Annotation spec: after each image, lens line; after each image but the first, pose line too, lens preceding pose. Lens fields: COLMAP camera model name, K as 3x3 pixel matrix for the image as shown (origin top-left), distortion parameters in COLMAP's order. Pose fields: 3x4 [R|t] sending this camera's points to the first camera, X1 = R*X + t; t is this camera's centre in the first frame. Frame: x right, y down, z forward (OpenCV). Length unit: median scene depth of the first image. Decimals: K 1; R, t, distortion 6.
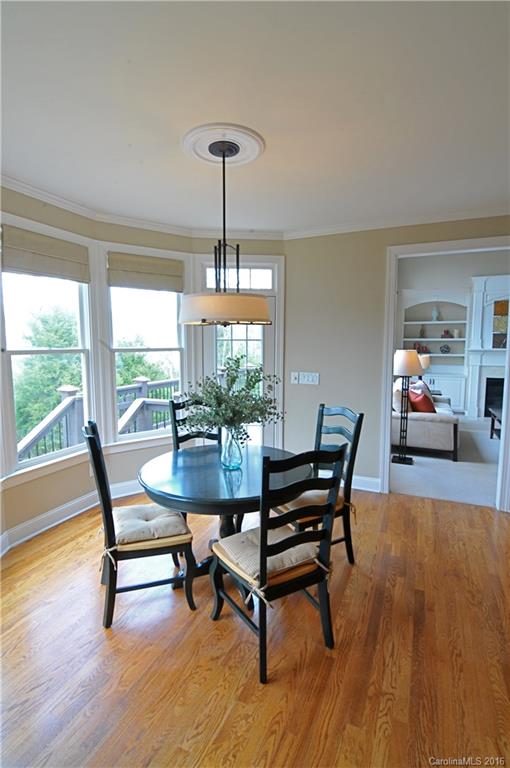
lens RADIAL K [[389.5, 0, 255.0], [0, 389.5, 384.0], [0, 0, 1]] dist [0.000277, -0.000003]
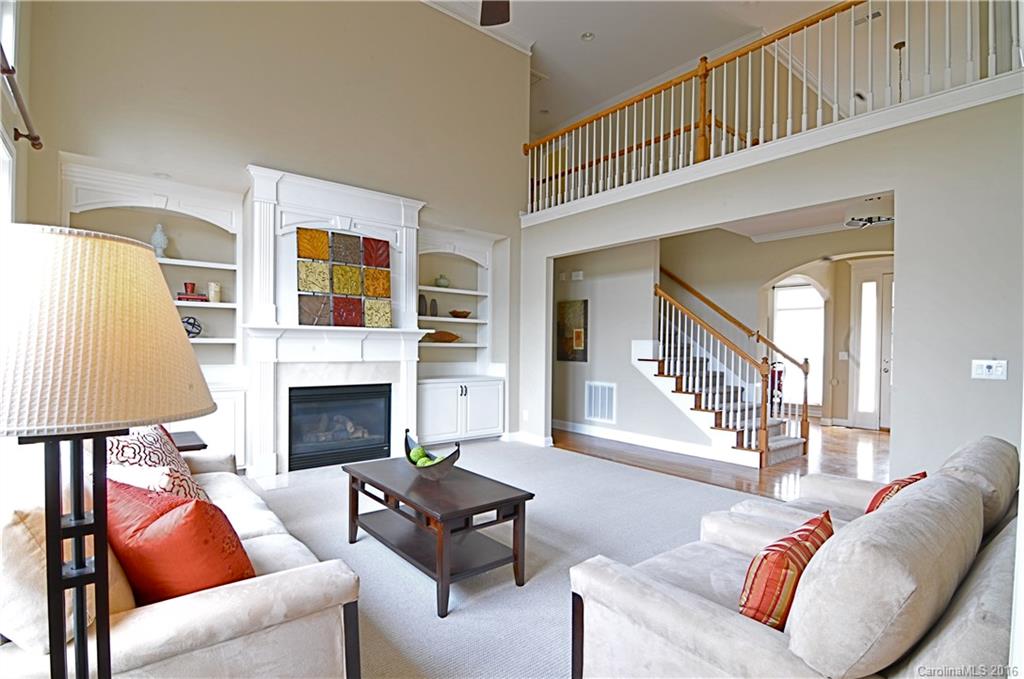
lens RADIAL K [[492.9, 0, 511.2], [0, 492.9, 352.4], [0, 0, 1]] dist [-0.025481, -0.000226]
pose [[0.456542, -0.007705, 0.889668, 0.190161], [0.075315, 0.996708, -0.030017, -0.019844], [-0.886508, 0.080710, 0.455619, 0.487851]]
